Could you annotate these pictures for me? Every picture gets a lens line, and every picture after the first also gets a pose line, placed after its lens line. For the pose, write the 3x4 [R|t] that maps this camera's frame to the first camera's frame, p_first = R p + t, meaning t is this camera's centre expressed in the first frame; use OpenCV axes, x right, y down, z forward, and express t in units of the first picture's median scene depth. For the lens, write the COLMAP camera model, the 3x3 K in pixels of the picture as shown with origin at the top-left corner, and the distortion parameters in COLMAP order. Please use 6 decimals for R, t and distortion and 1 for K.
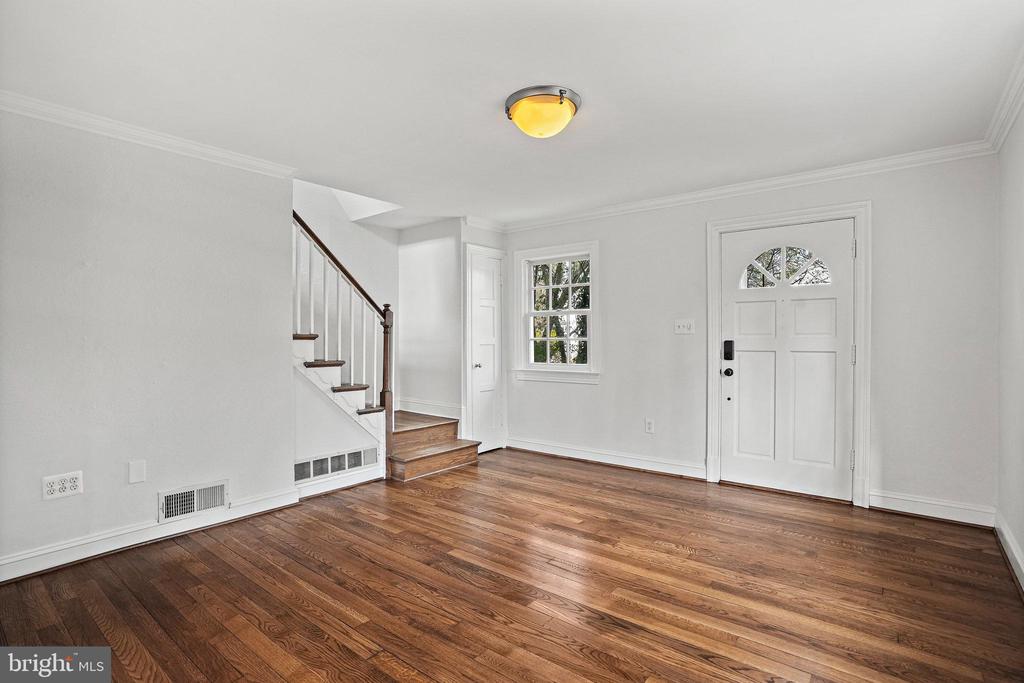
lens RADIAL K [[497.8, 0, 509.4], [0, 497.8, 346.4], [0, 0, 1]] dist [-0.049275, 0.024225]
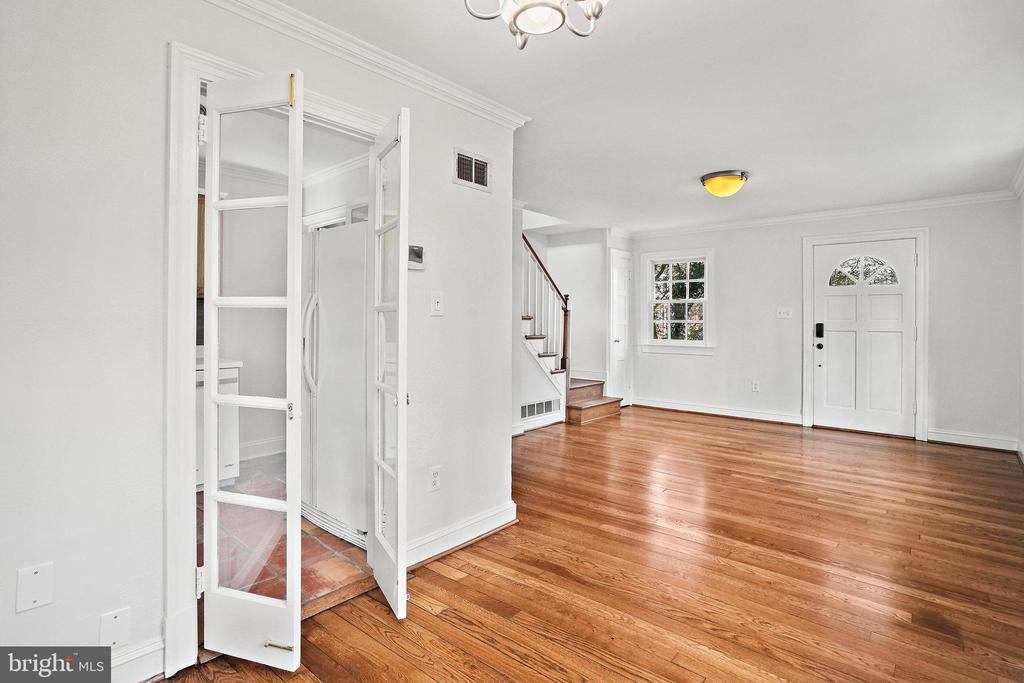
lens RADIAL K [[506.7, 0, 527.3], [0, 506.7, 321.2], [0, 0, 1]] dist [-0.002654, 0.008524]
pose [[0.999878, 0.008954, -0.012818, -0.382205], [-0.009132, 0.999862, -0.013913, 0.010096], [0.012692, 0.014028, 0.999821, -0.462594]]
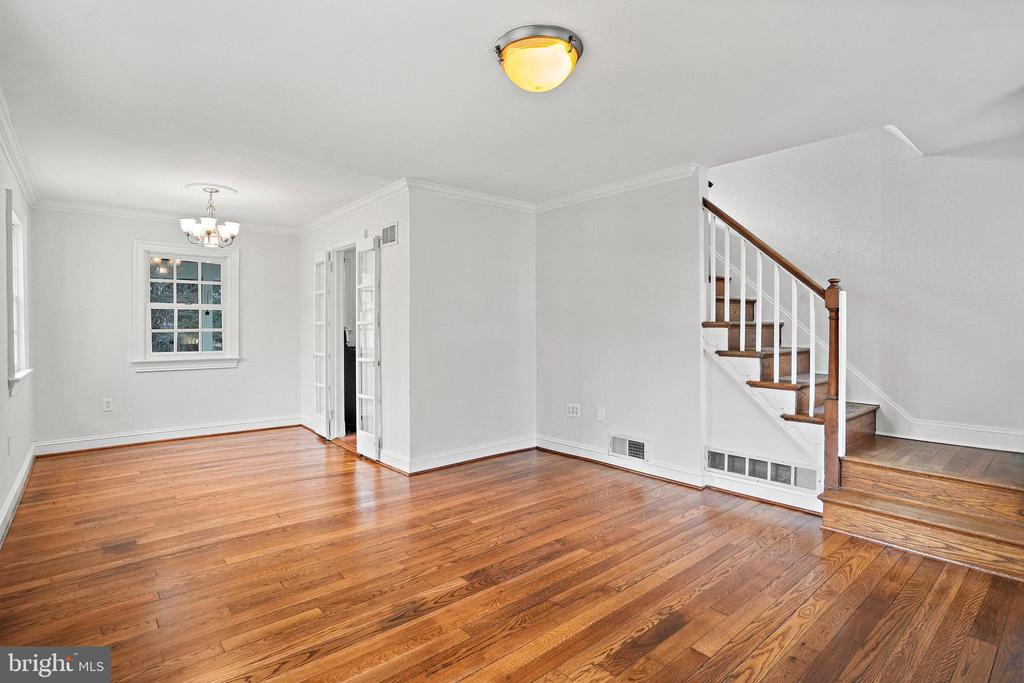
lens RADIAL K [[506.0, 0, 507.8], [0, 506.0, 334.9], [0, 0, 1]] dist [-0.052428, 0.025484]
pose [[-0.187366, 0.015692, -0.982165, 0.628954], [-0.011196, 0.999773, 0.018109, -0.012619], [0.982226, 0.014389, -0.187148, 0.756245]]
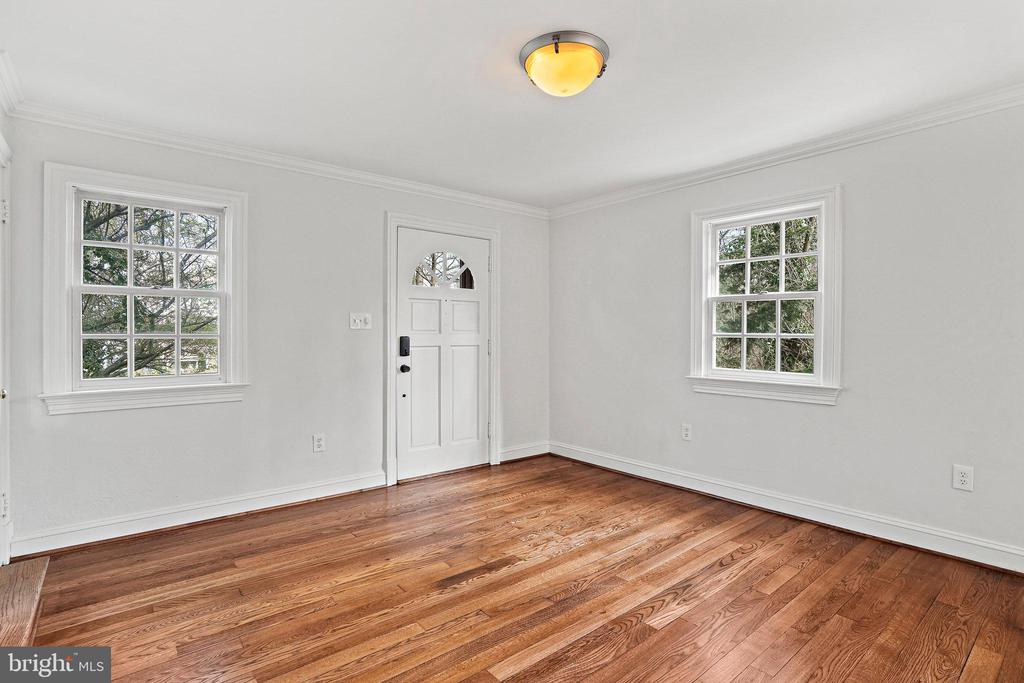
lens RADIAL K [[506.0, 0, 507.8], [0, 506.0, 334.9], [0, 0, 1]] dist [-0.052428, 0.025484]
pose [[0.207965, 0.003355, 0.978130, -0.534943], [0.012680, 0.999901, -0.006126, -0.007087], [-0.978054, 0.013677, 0.207902, 0.625202]]
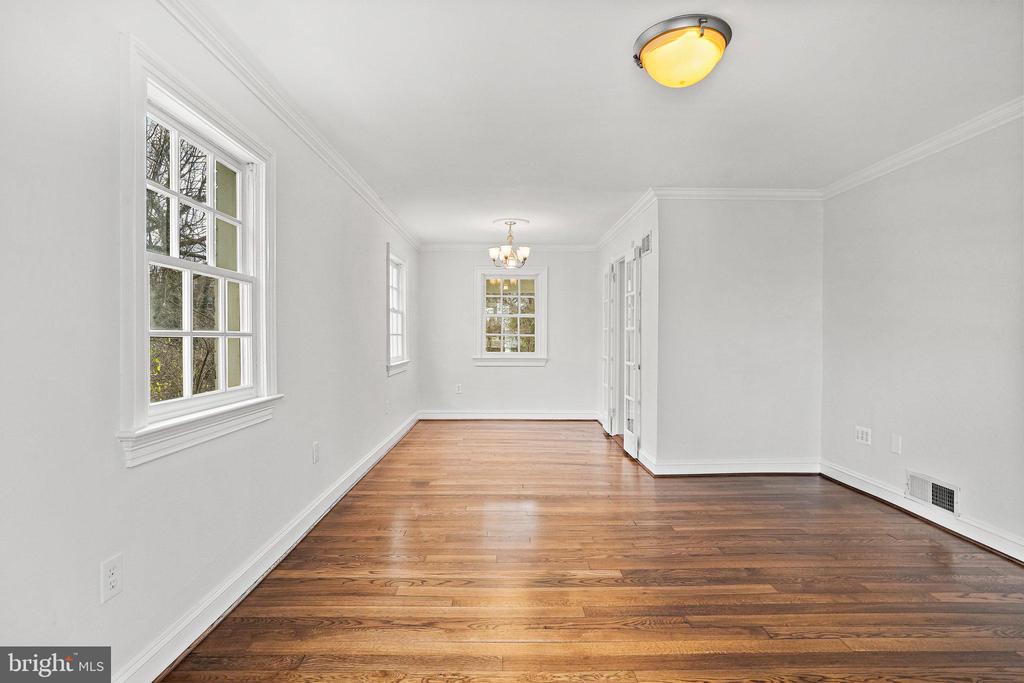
lens RADIAL K [[497.8, 0, 509.4], [0, 497.8, 346.4], [0, 0, 1]] dist [-0.049275, 0.024225]
pose [[-0.773807, 0.015266, -0.633237, 0.546239], [-0.009505, 0.999317, 0.035706, -0.012854], [0.633350, 0.033648, -0.773134, 0.987677]]
